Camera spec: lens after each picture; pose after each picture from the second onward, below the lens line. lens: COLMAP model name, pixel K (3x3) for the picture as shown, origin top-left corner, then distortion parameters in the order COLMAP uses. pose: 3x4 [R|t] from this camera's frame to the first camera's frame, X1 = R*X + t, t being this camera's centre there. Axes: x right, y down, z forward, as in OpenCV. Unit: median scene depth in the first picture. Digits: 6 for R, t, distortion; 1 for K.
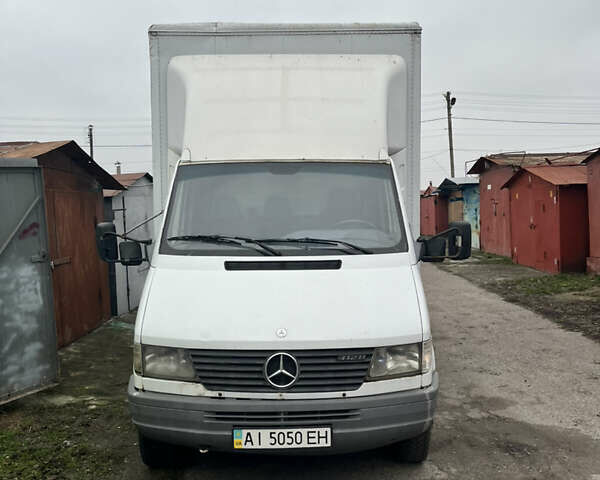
lens RADIAL K [[600.7, 0, 300.0], [0, 600.7, 240.0], [0, 0, 1]] dist [0.077042, -0.124565]
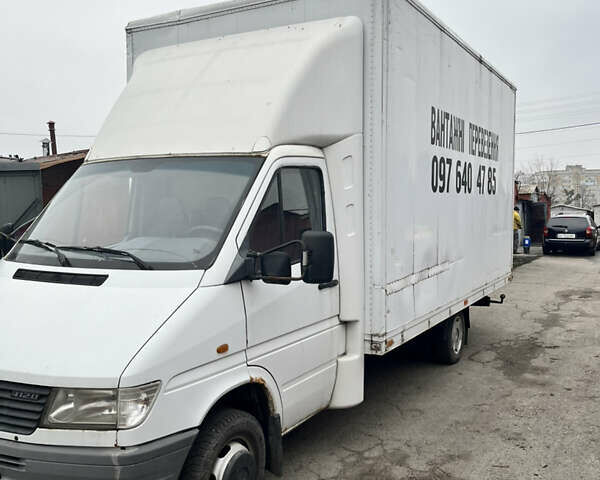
lens RADIAL K [[600.7, 0, 300.0], [0, 600.7, 240.0], [0, 0, 1]] dist [0.077042, -0.124565]
pose [[0.864330, 0.034847, -0.501717, 0.704599], [-0.031451, 0.999389, 0.015231, -0.035682], [0.501941, 0.002615, 0.864898, 0.403137]]
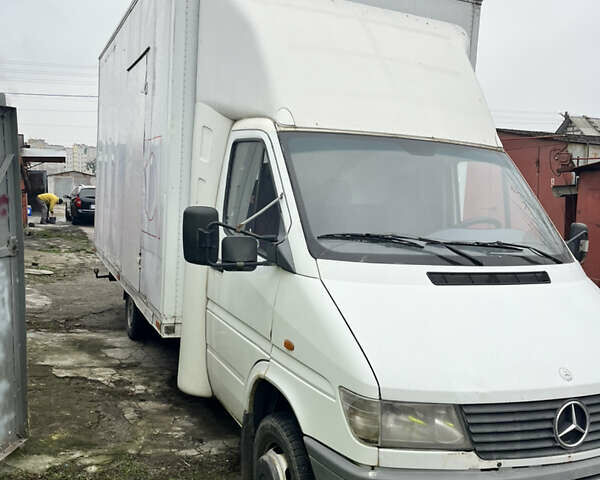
lens RADIAL K [[600.7, 0, 300.0], [0, 600.7, 240.0], [0, 0, 1]] dist [0.077042, -0.124565]
pose [[0.910811, 0.024345, 0.412104, -0.562997], [-0.041589, 0.998592, 0.032925, -0.021258], [-0.410723, -0.047128, 0.910542, 0.390967]]
